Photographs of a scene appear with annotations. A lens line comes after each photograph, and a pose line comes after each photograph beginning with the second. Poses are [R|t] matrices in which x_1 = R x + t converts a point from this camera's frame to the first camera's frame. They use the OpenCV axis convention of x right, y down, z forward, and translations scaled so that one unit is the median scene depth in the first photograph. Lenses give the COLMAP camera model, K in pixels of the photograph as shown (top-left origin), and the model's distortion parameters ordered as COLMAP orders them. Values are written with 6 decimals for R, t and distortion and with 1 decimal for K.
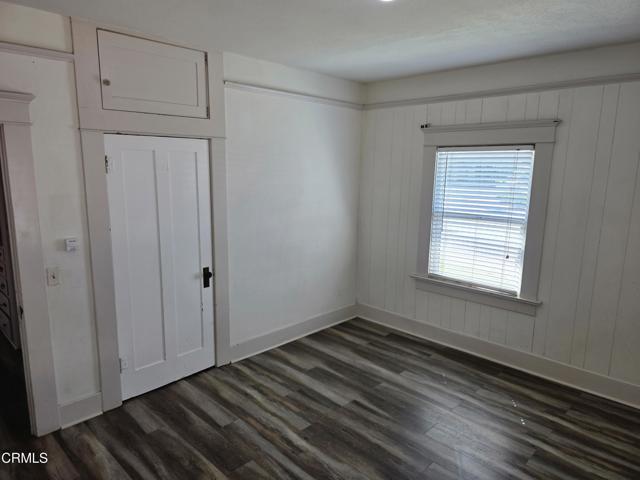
lens RADIAL K [[435.3, 0, 328.0], [0, 435.3, 240.4], [0, 0, 1]] dist [0.079207, -0.101072]
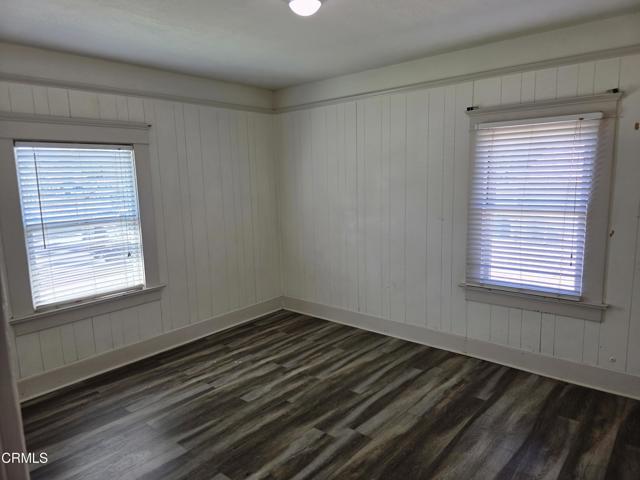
lens RADIAL K [[435.3, 0, 328.0], [0, 435.3, 240.4], [0, 0, 1]] dist [0.079207, -0.101072]
pose [[-0.087431, -0.160205, 0.983204, -0.652031], [0.197621, 0.964578, 0.174743, -0.083795], [-0.976372, 0.209580, -0.052674, 0.623371]]
